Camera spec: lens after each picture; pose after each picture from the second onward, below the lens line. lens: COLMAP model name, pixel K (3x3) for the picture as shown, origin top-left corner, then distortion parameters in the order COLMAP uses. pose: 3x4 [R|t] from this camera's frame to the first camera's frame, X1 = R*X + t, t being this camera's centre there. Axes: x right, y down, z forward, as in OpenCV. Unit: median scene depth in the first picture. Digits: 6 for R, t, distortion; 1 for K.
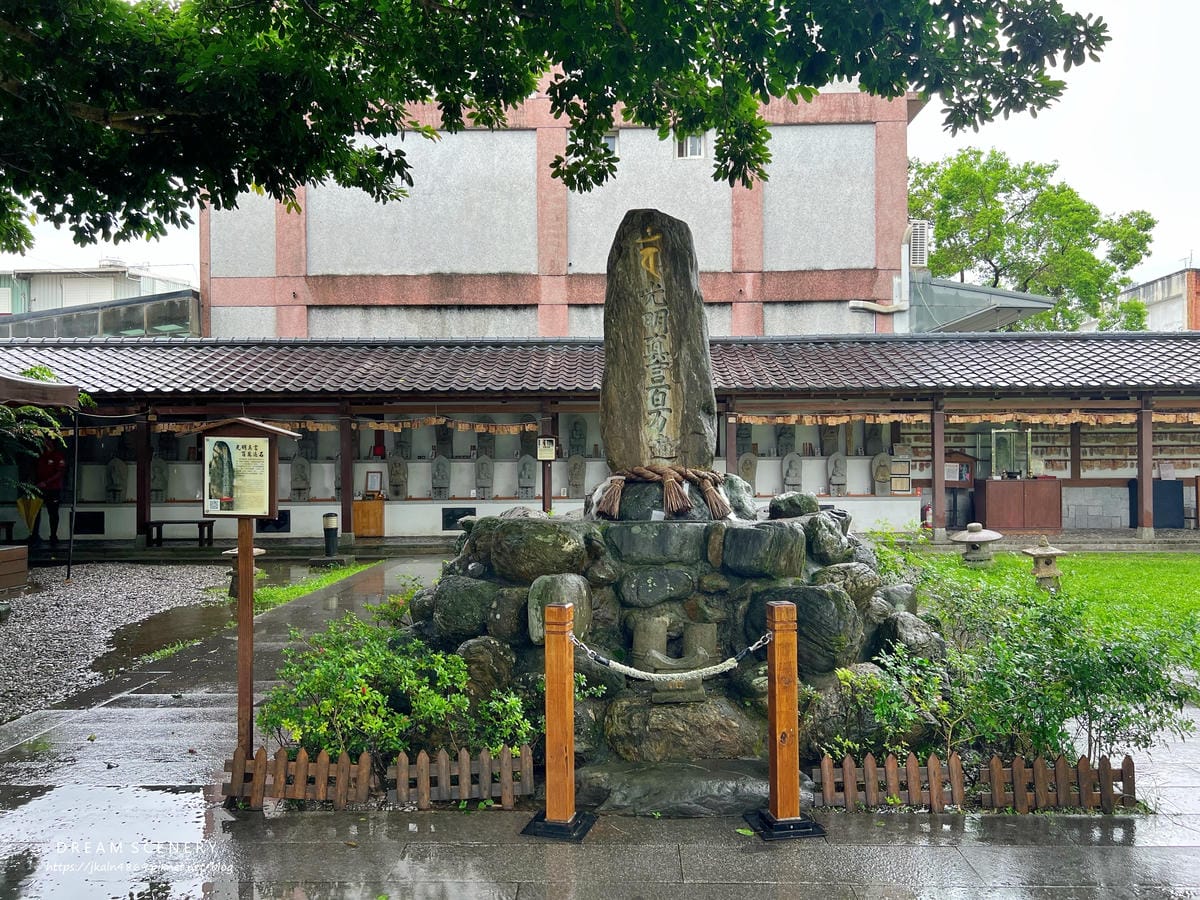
lens RADIAL K [[916.7, 0, 599.2], [0, 916.7, 450.7], [0, 0, 1]] dist [-0.007086, -0.000058]
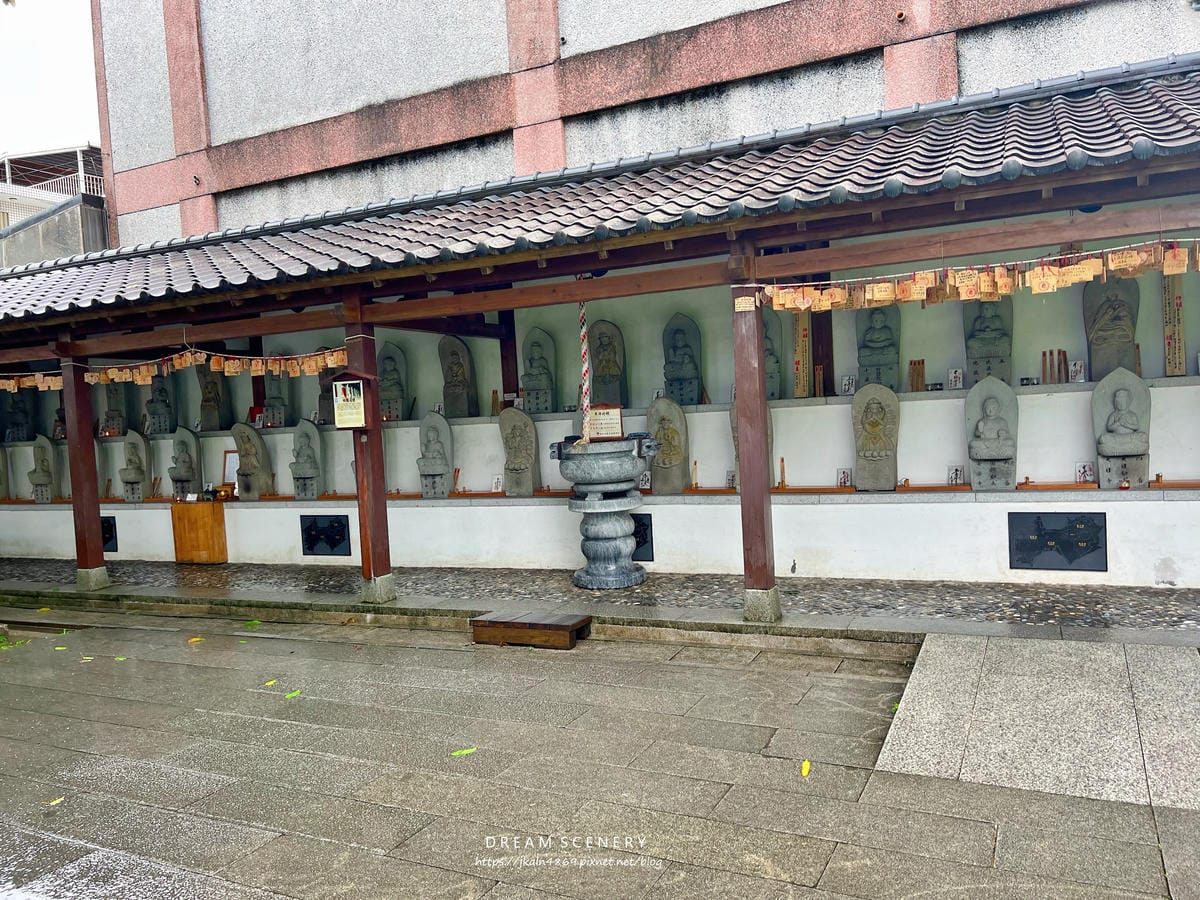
lens RADIAL K [[916.7, 0, 600.2], [0, 916.7, 448.9], [0, 0, 1]] dist [-0.007086, -0.000058]
pose [[0.898379, -0.024504, -0.438537, 0.211629], [0.054314, 0.996977, 0.055560, 0.001521], [0.435850, -0.073733, 0.896994, 0.522970]]
